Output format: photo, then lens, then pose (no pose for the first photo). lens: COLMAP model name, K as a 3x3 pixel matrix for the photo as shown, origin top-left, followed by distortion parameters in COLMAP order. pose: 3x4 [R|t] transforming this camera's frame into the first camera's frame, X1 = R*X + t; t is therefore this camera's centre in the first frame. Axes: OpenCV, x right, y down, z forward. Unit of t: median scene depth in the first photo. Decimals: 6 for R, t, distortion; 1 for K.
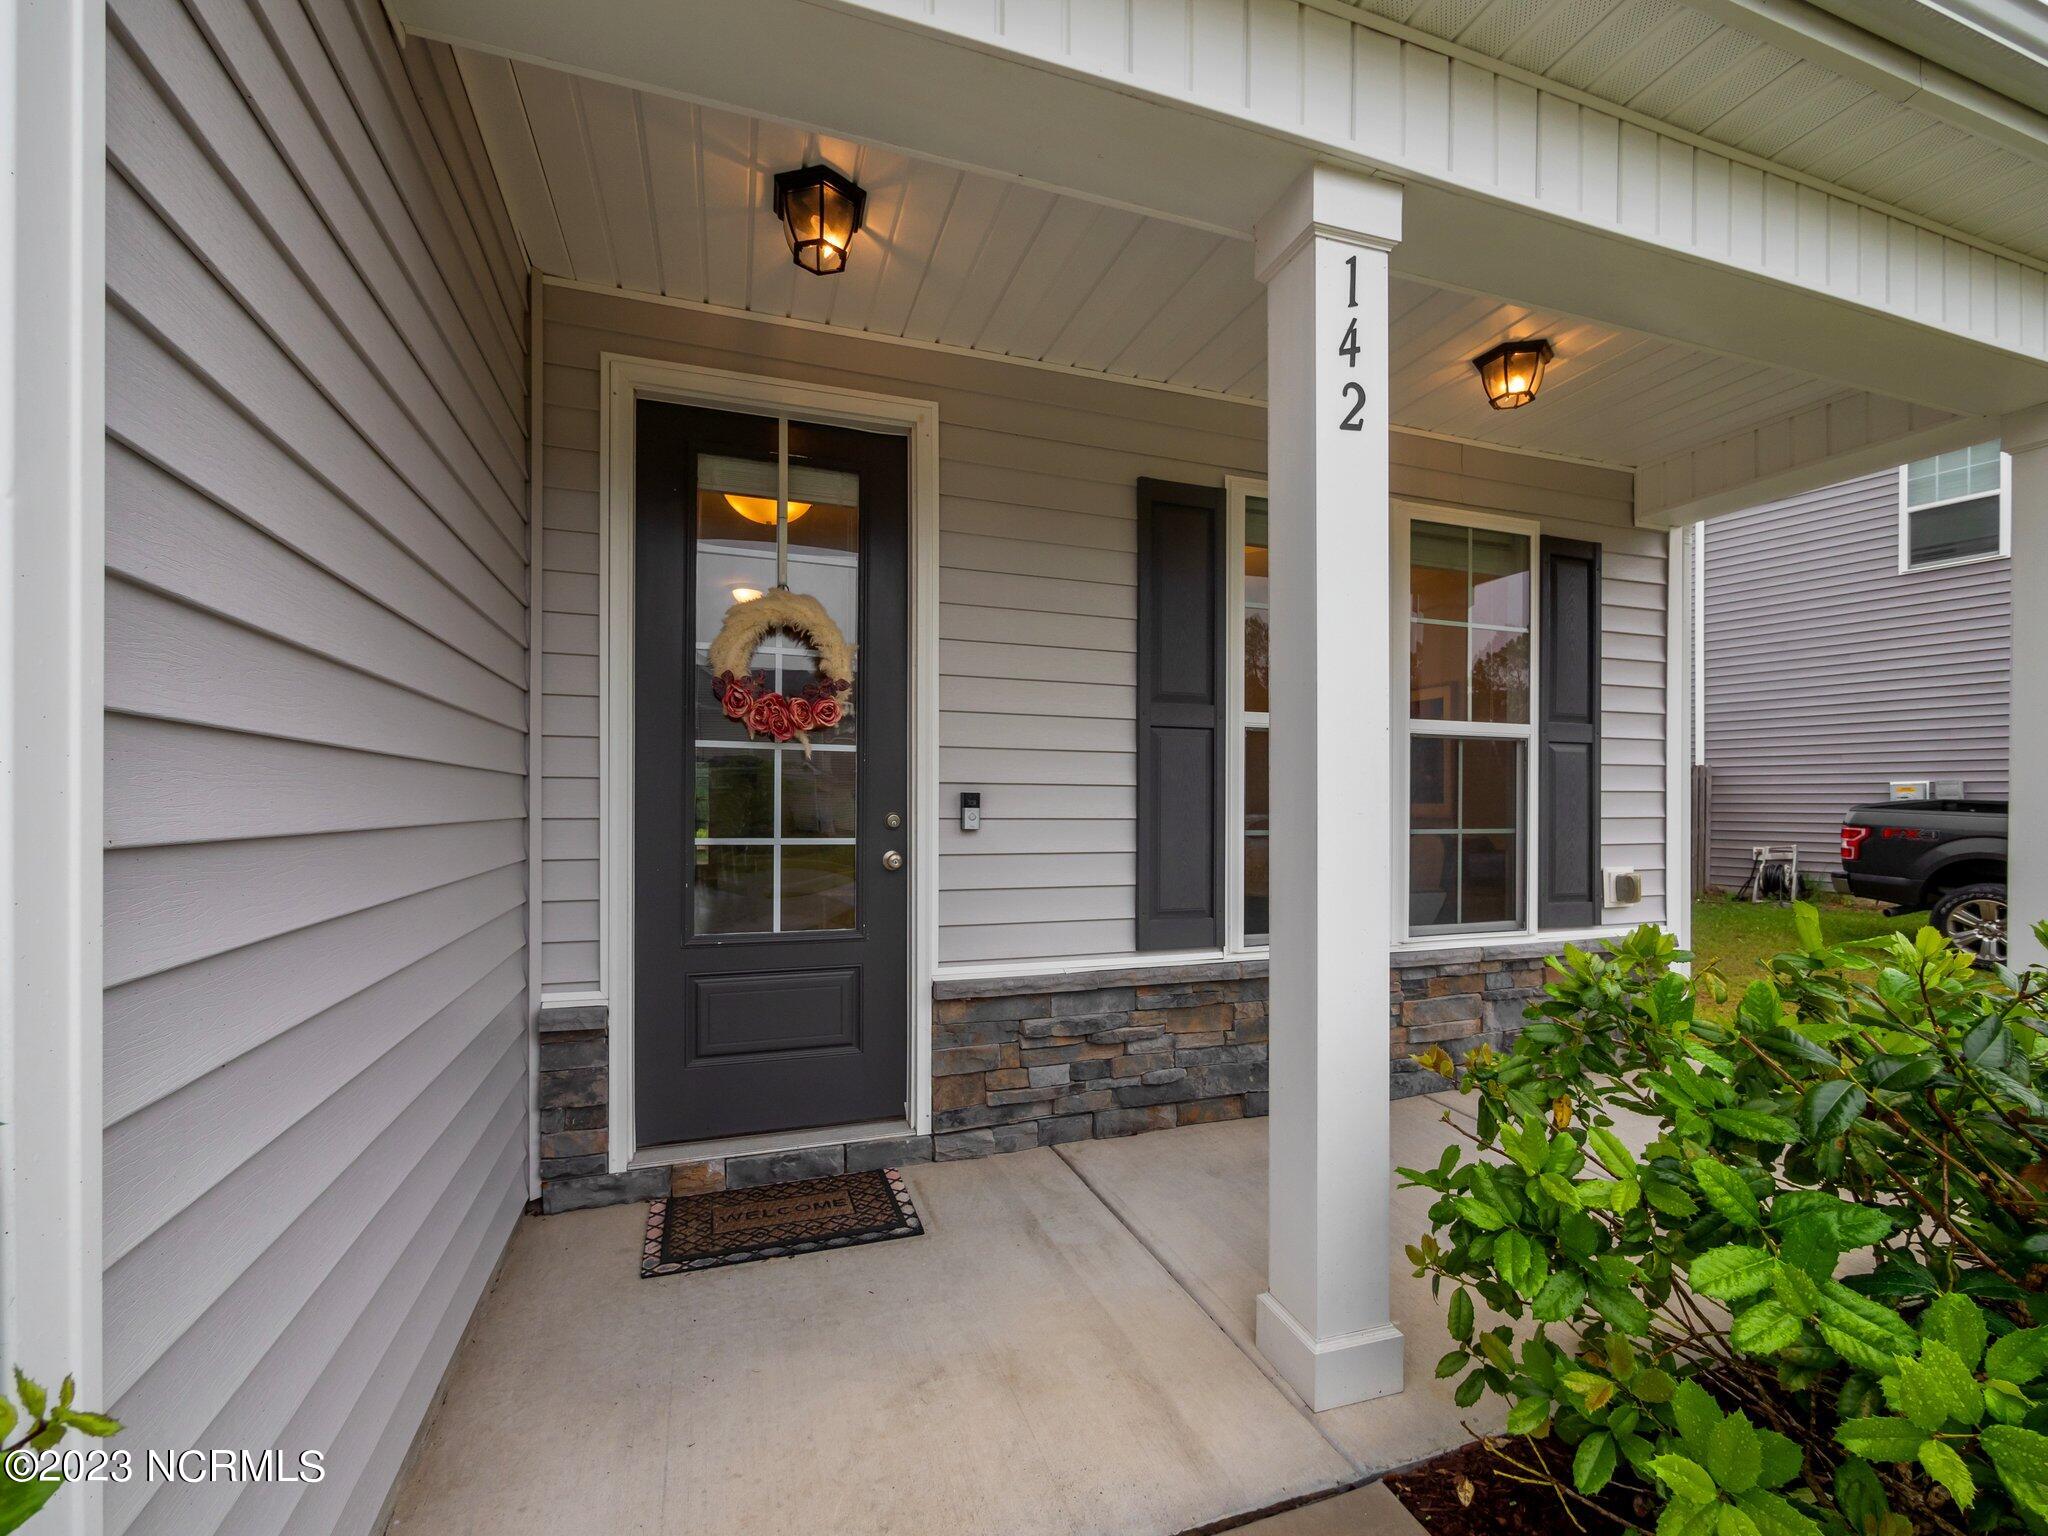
lens RADIAL K [[865.4, 0, 1022.6], [0, 865.4, 782.7], [0, 0, 1]] dist [-0.004983, -0.000751]
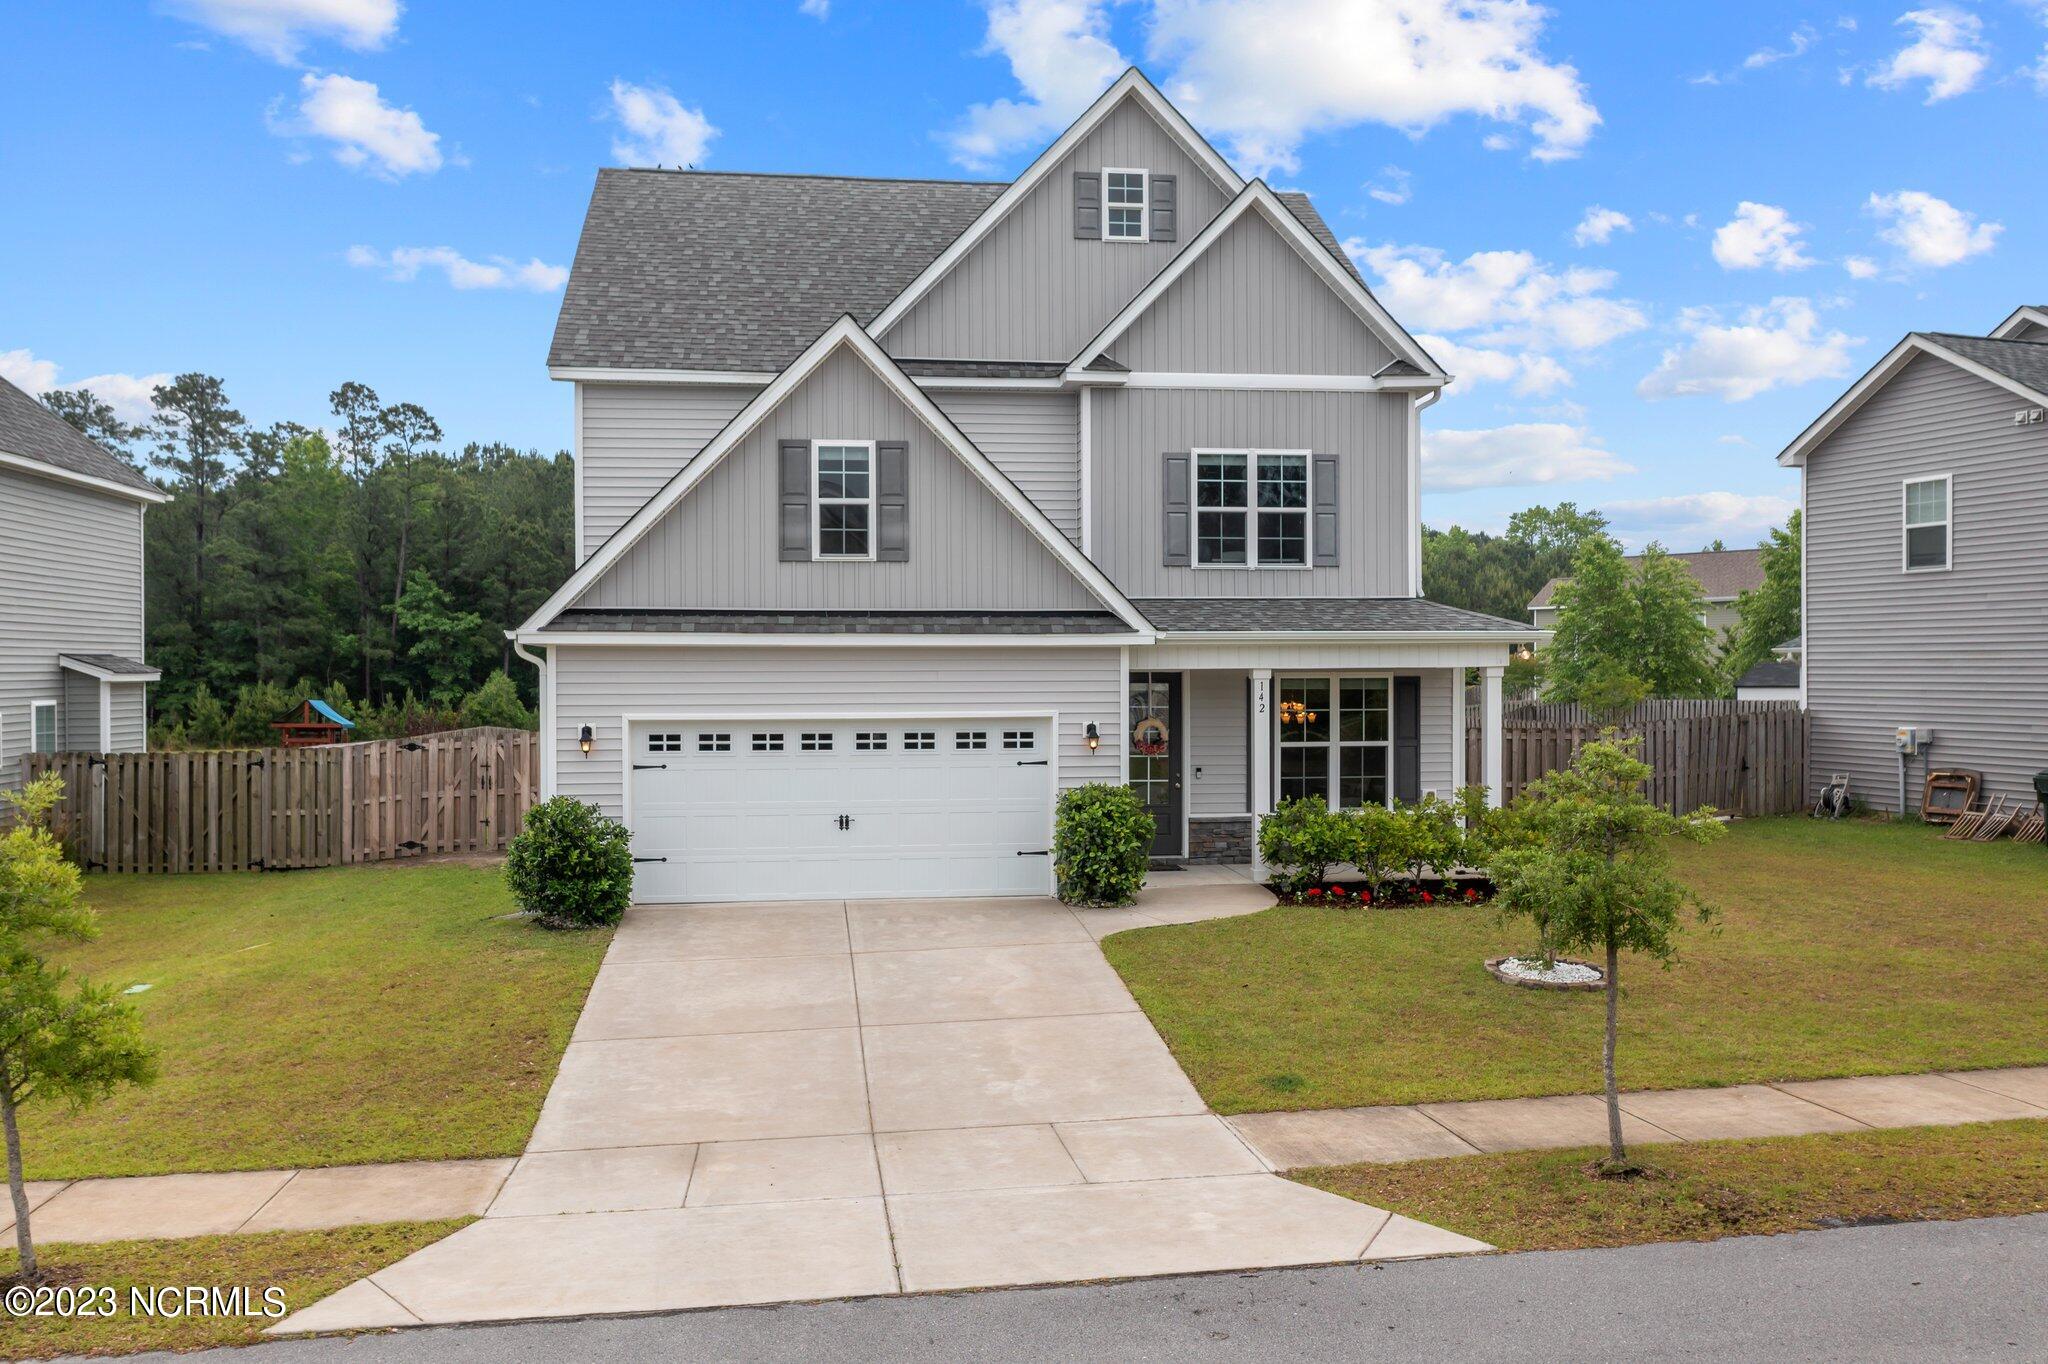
lens RADIAL K [[1644.5, 0, 1025.8], [0, 1644.5, 650.5], [0, 0, 1]] dist [-0.009150, -0.004490]
pose [[0.981862, -0.007748, -0.189441, 0.535863], [0.011425, 0.999767, 0.018325, -0.609632], [0.189255, -0.020157, 0.981721, -5.870092]]
